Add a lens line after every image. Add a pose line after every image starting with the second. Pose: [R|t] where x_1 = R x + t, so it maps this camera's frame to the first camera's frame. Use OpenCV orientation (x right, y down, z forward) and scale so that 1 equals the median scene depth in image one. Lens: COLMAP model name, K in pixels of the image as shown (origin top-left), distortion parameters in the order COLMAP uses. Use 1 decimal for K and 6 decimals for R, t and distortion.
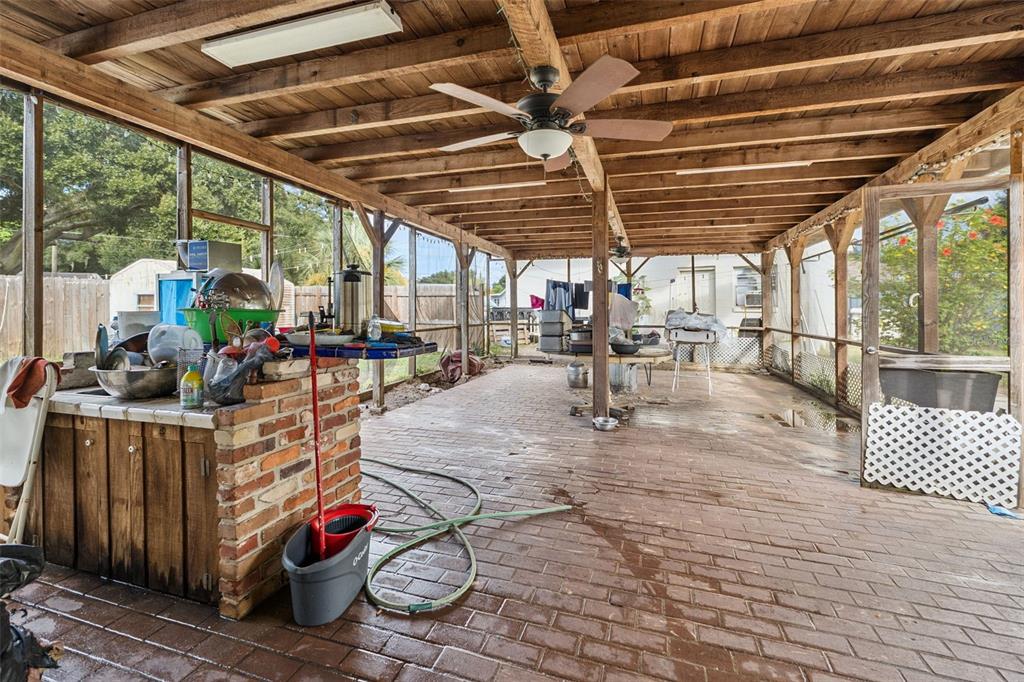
lens RADIAL K [[435.3, 0, 511.9], [0, 435.3, 324.9], [0, 0, 1]] dist [0.002973, 0.000214]
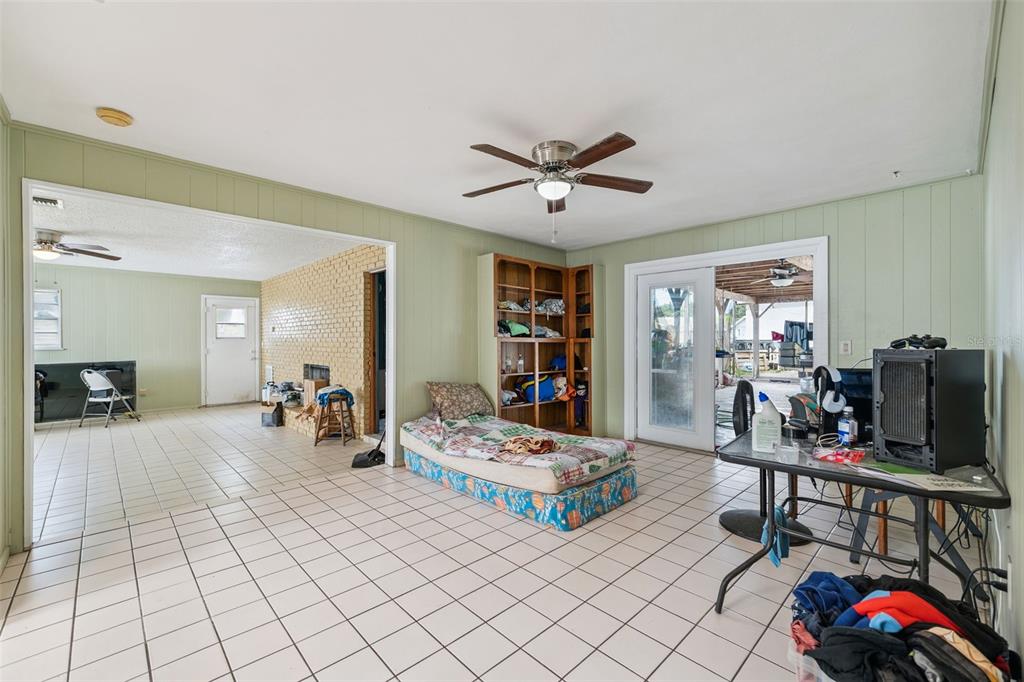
lens RADIAL K [[430.0, 0, 514.5], [0, 430.0, 345.3], [0, 0, 1]] dist [0.000376, 0.000129]
pose [[0.883664, 0.008103, -0.468051, -0.037293], [-0.019382, 0.999626, -0.019287, 0.018085], [0.467720, 0.026114, 0.883491, -0.559066]]
